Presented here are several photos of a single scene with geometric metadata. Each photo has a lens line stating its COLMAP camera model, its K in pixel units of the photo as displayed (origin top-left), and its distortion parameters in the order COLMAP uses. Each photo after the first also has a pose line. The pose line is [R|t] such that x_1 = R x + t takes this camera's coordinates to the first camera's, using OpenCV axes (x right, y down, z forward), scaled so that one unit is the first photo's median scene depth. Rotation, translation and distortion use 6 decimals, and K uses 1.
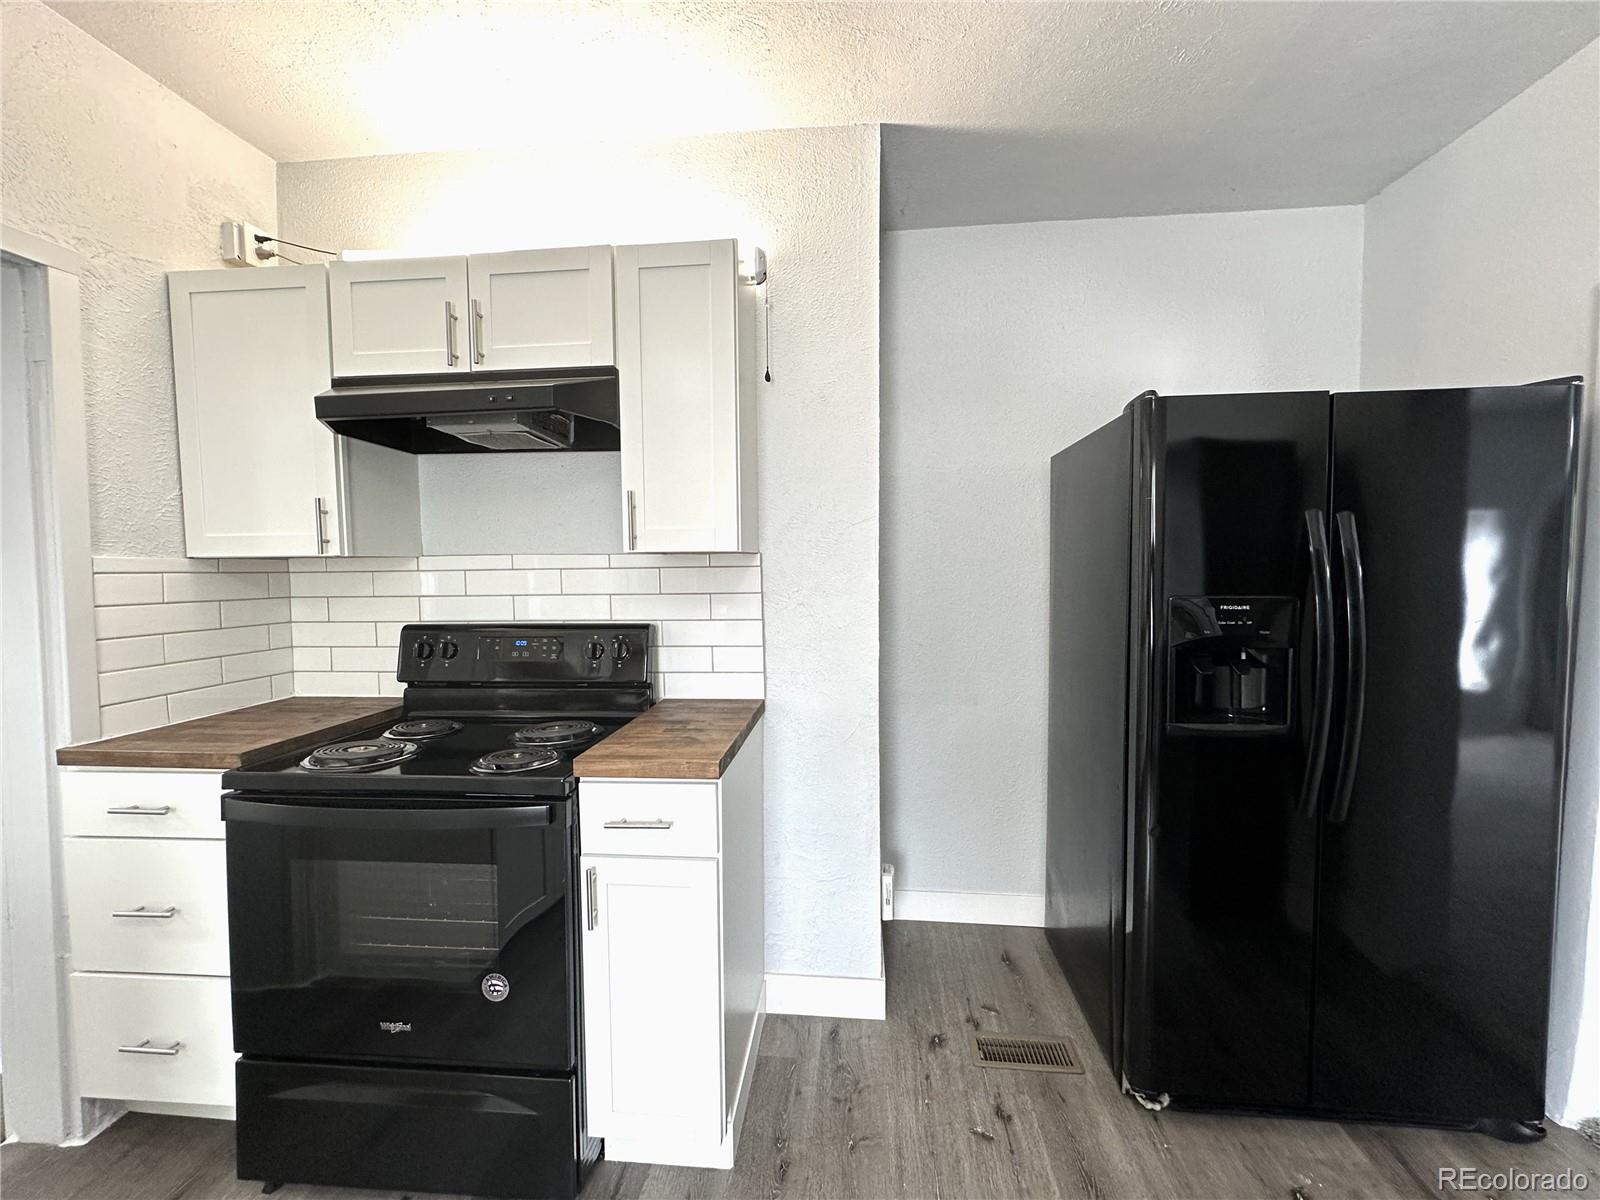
lens RADIAL K [[644.0, 0, 800.0], [0, 644.0, 600.0], [0, 0, 1]] dist [-0.000554, -0.000047]
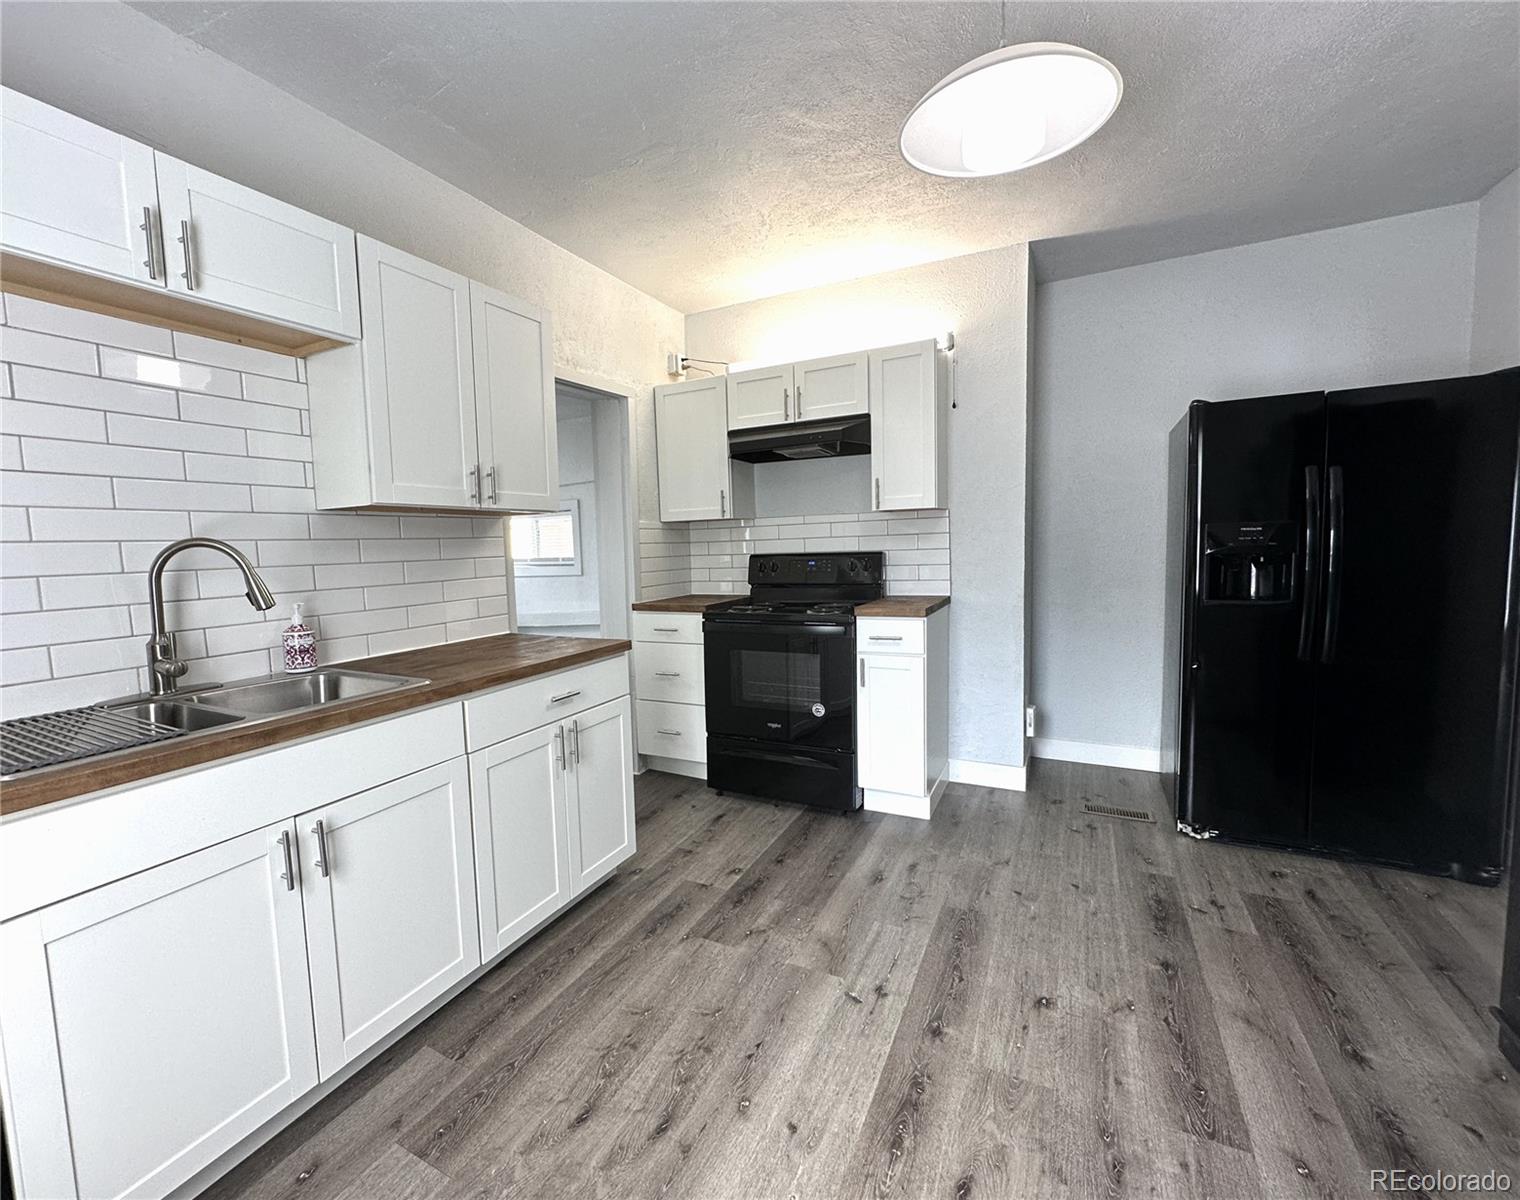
lens RADIAL K [[643.4, 0, 720.9], [0, 643.4, 597.9], [0, 0, 1]] dist [-0.006385, 0.000145]
pose [[0.915572, 0.014532, -0.401891, 0.080117], [0.004157, 0.998951, 0.045592, 0.090458], [0.402132, -0.043414, 0.914552, -0.887745]]
